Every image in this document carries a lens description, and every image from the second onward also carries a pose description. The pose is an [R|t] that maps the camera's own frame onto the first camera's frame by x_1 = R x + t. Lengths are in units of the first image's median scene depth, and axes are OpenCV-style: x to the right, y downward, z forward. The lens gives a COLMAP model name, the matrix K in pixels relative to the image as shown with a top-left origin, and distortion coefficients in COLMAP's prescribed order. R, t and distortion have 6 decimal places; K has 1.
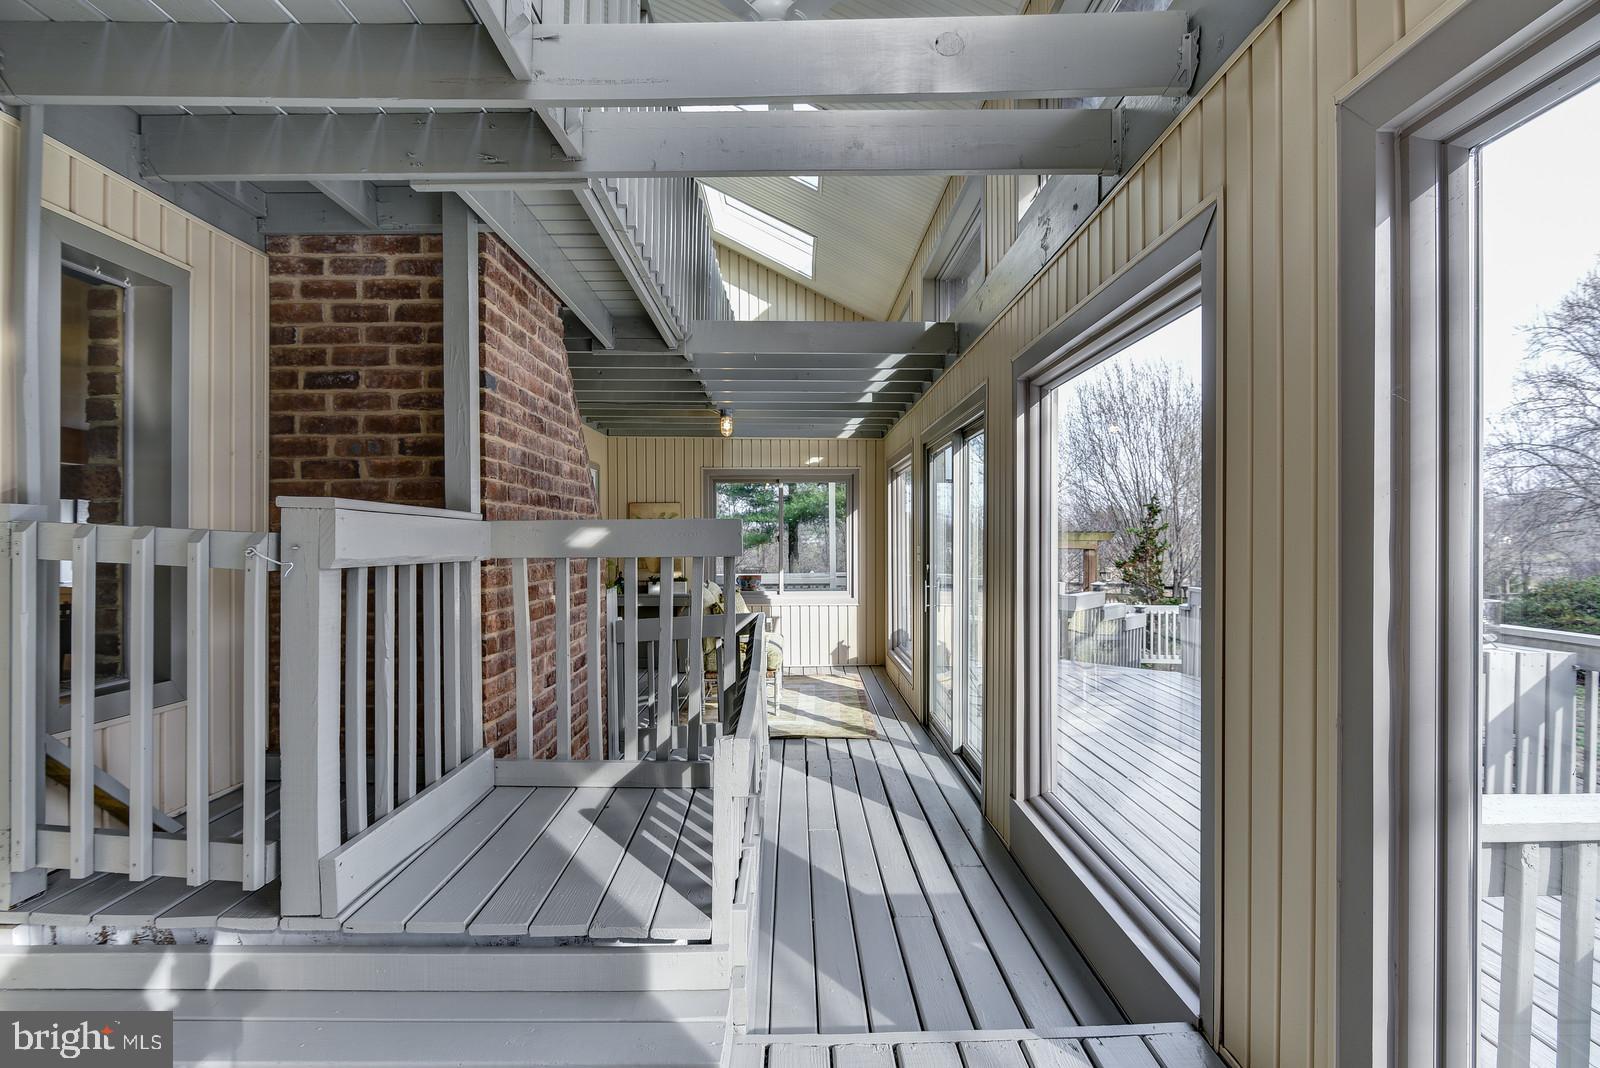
lens RADIAL K [[784.4, 0, 799.7], [0, 784.4, 538.7], [0, 0, 1]] dist [-0.004580, -0.000103]
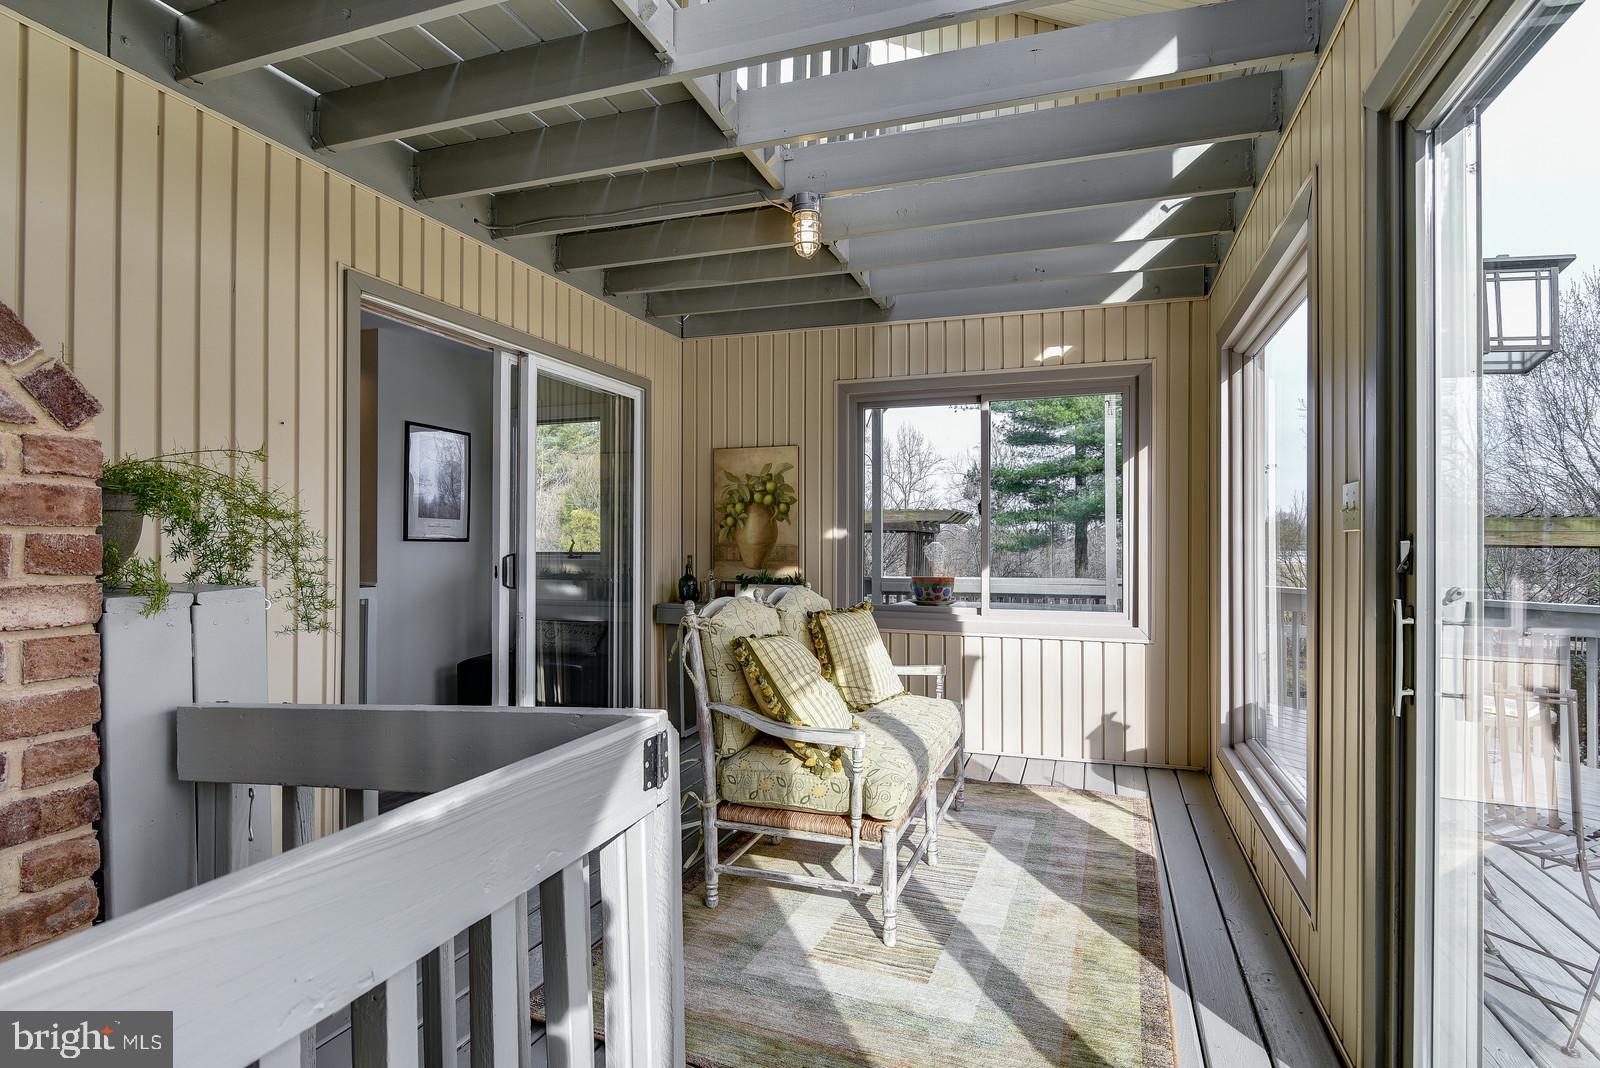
lens RADIAL K [[784.4, 0, 758.6], [0, 784.4, 541.2], [0, 0, 1]] dist [-0.004580, -0.000103]
pose [[0.917274, 0.003944, -0.398237, 0.046051], [-0.005109, 0.999985, -0.001863, 0.023970], [0.398224, 0.003744, 0.917281, 0.457301]]
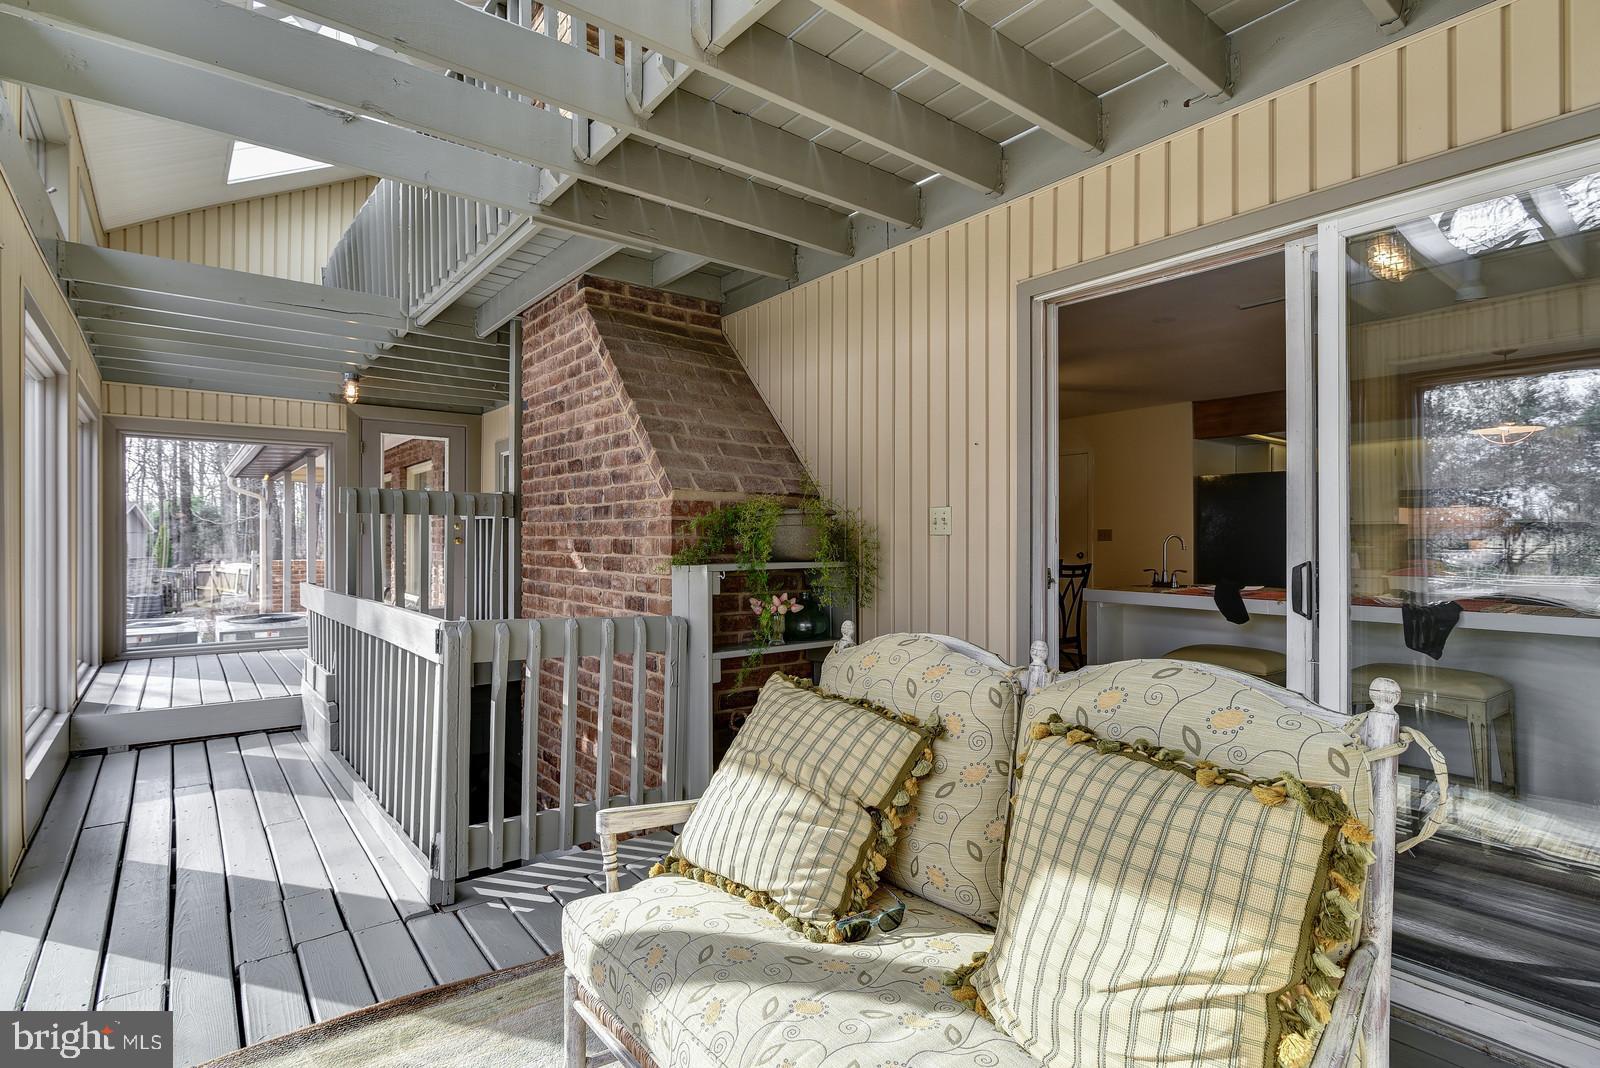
lens RADIAL K [[784.4, 0, 793.3], [0, 784.4, 531.2], [0, 0, 1]] dist [-0.004580, -0.000103]
pose [[-0.790359, 0.004678, -0.612627, 0.051491], [0.004148, 0.999989, 0.002285, 0.018784], [0.612631, -0.000735, -0.790369, 0.927180]]
